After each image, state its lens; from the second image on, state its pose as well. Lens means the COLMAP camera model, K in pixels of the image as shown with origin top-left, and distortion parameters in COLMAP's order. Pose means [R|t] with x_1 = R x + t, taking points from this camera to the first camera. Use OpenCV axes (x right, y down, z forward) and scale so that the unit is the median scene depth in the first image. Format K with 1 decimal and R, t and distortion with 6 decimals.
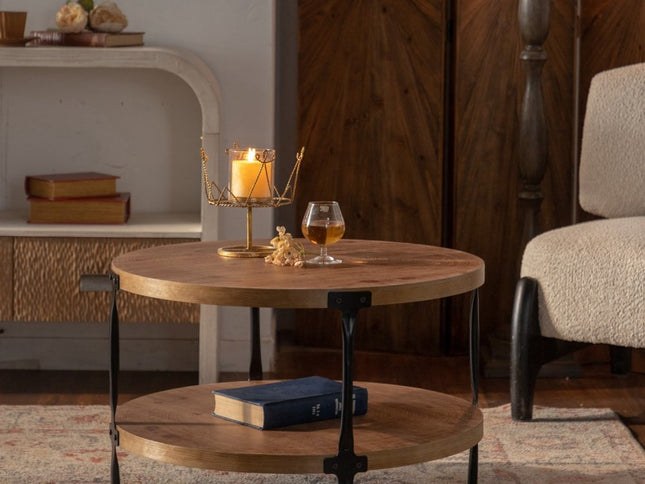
lens RADIAL K [[2855.0, 0, 311.0], [0, 2855.0, 191.7], [0, 0, 1]] dist [0.112664, 0.000000]
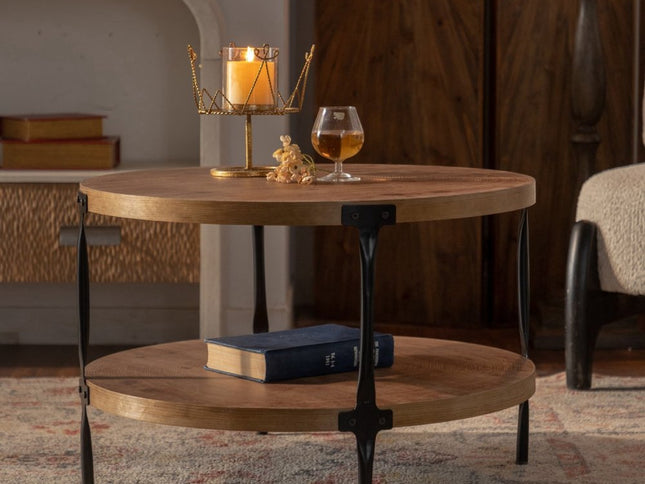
lens RADIAL K [[2855.0, 0, 295.8], [0, 2855.0, 246.3], [0, 0, 1]] dist [0.112664, 0.000000]
pose [[0.999783, -0.007818, -0.019320, 0.006777], [0.007850, 0.999968, 0.001608, 0.036426], [0.019306, -0.001759, 0.999812, 0.156224]]
